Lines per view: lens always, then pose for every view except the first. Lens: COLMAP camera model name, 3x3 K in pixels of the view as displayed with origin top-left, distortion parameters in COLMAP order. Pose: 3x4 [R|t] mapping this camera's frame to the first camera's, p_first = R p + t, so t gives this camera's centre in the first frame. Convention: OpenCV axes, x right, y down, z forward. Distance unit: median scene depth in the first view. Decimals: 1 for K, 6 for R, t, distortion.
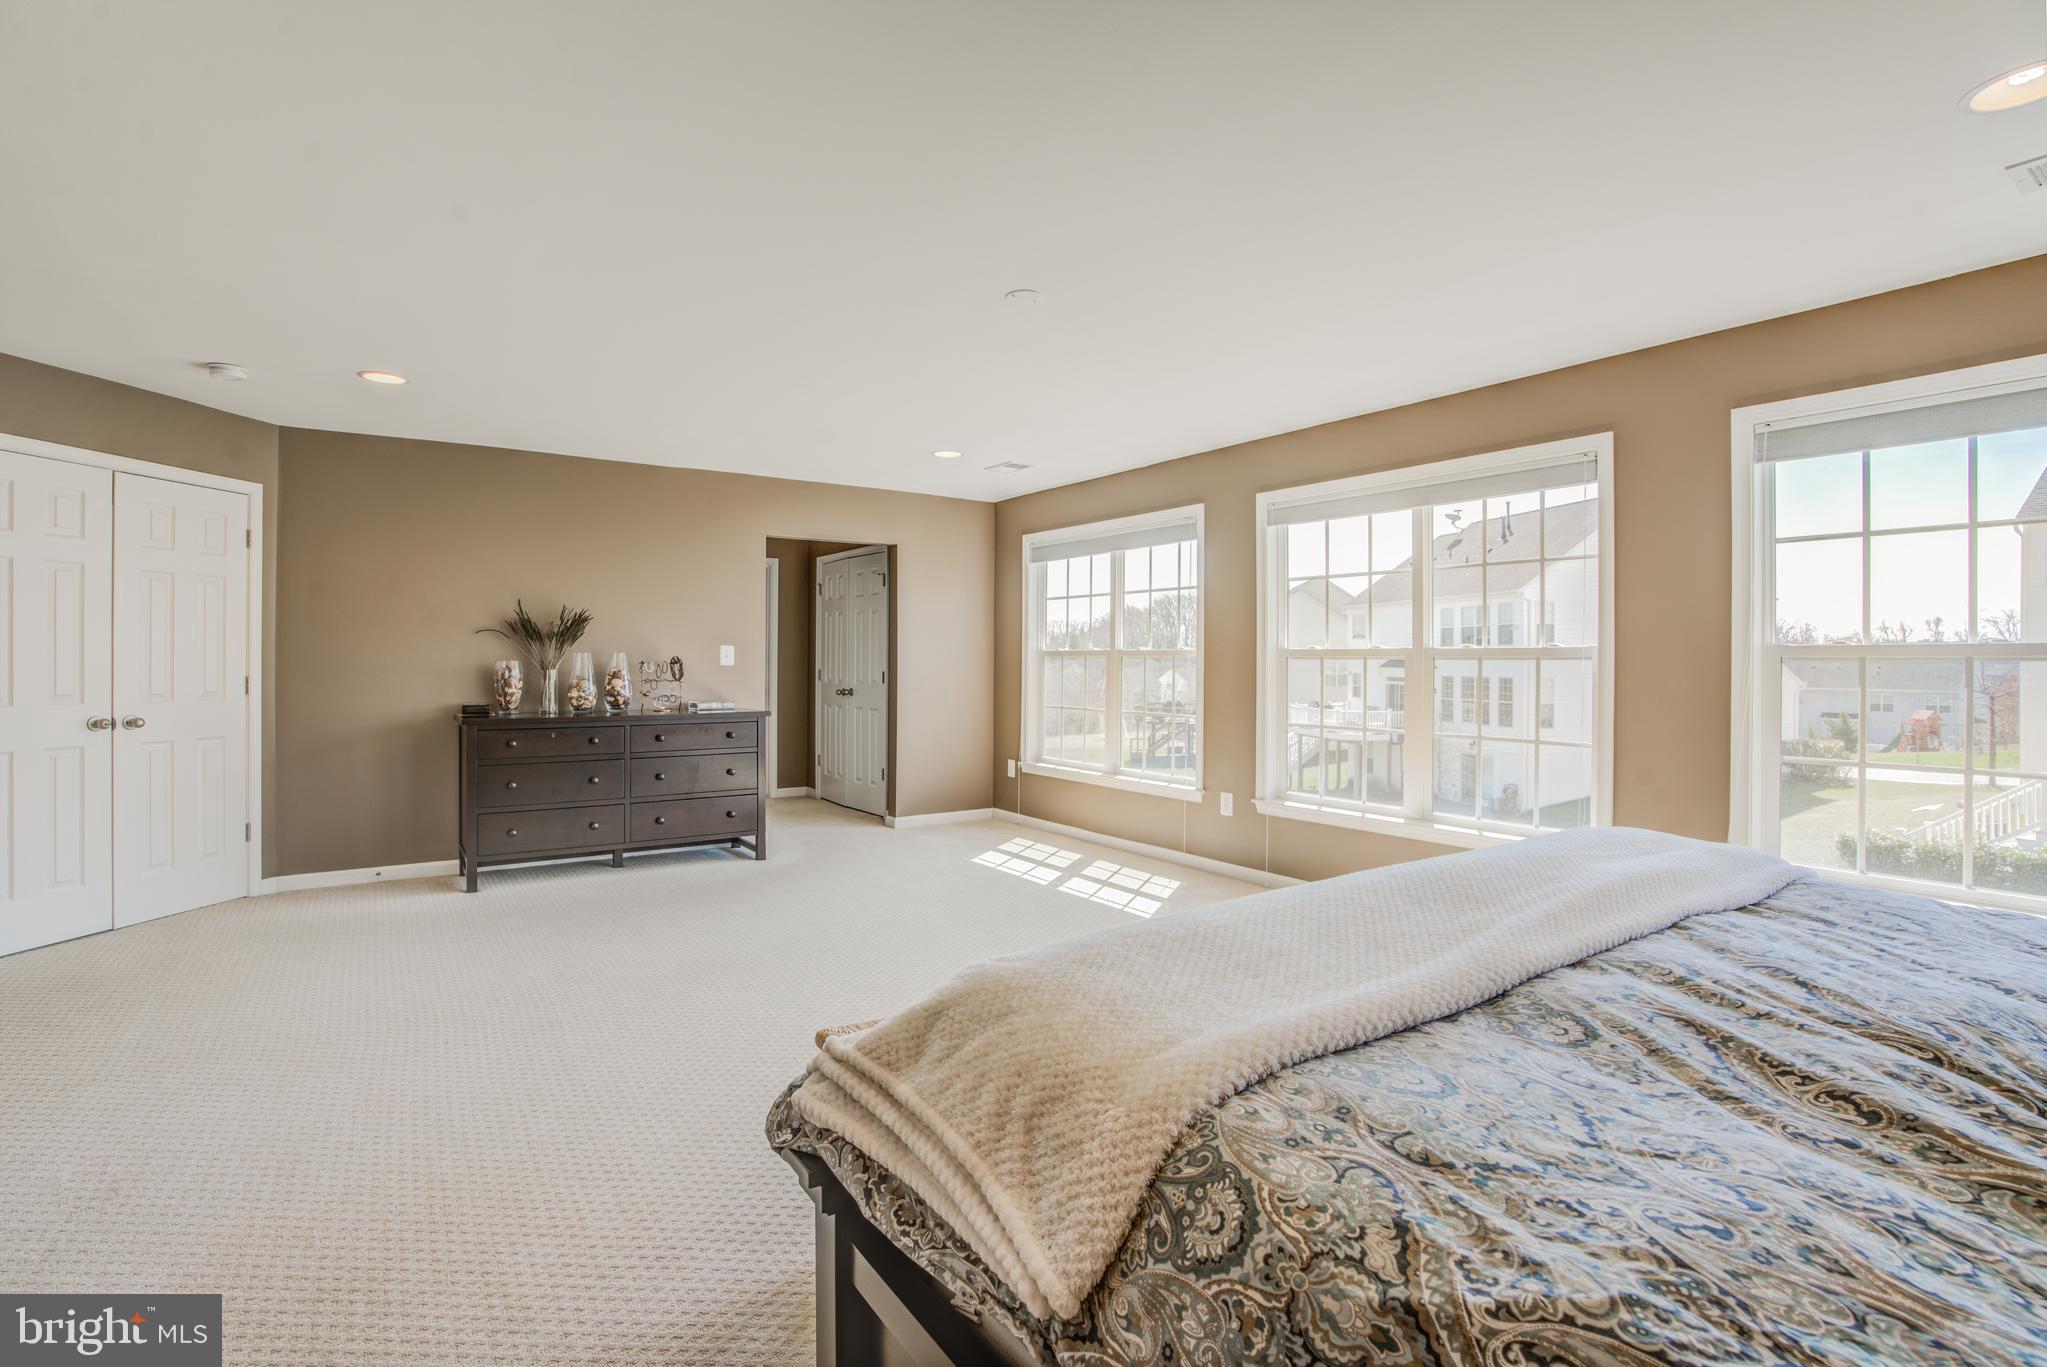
lens RADIAL K [[944.3, 0, 1025.6], [0, 944.3, 671.5], [0, 0, 1]] dist [-0.049411, 0.013565]
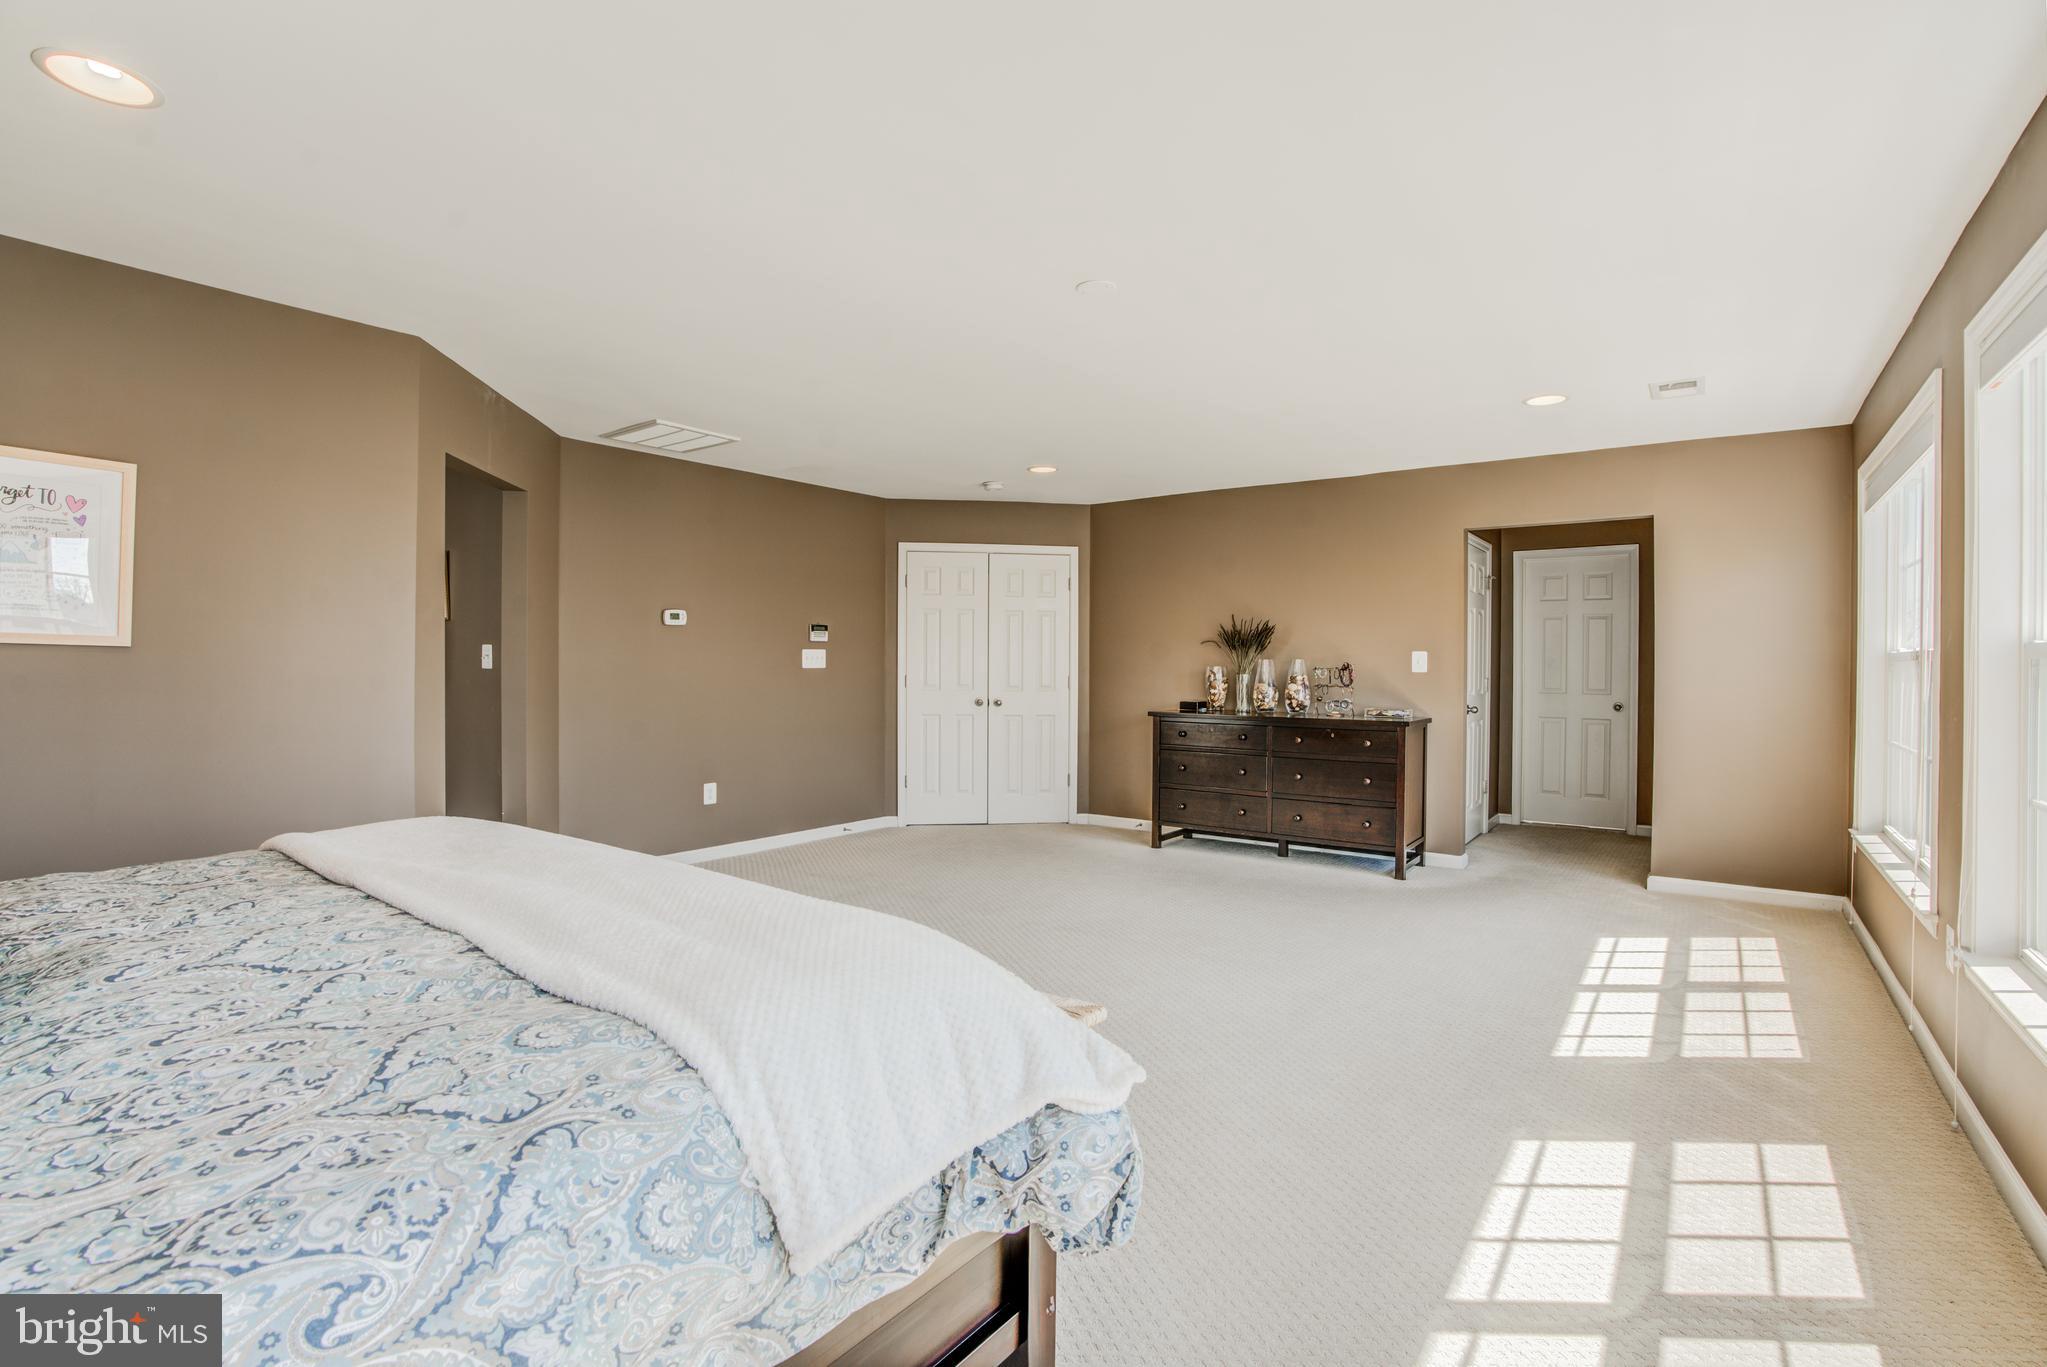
lens RADIAL K [[944.3, 0, 1022.6], [0, 944.3, 679.6], [0, 0, 1]] dist [-0.049411, 0.013565]
pose [[0.339705, 0.015671, -0.940401, 0.499785], [-0.013781, 0.999837, 0.011684, -0.005393], [0.940431, 0.008990, 0.339866, 0.347955]]
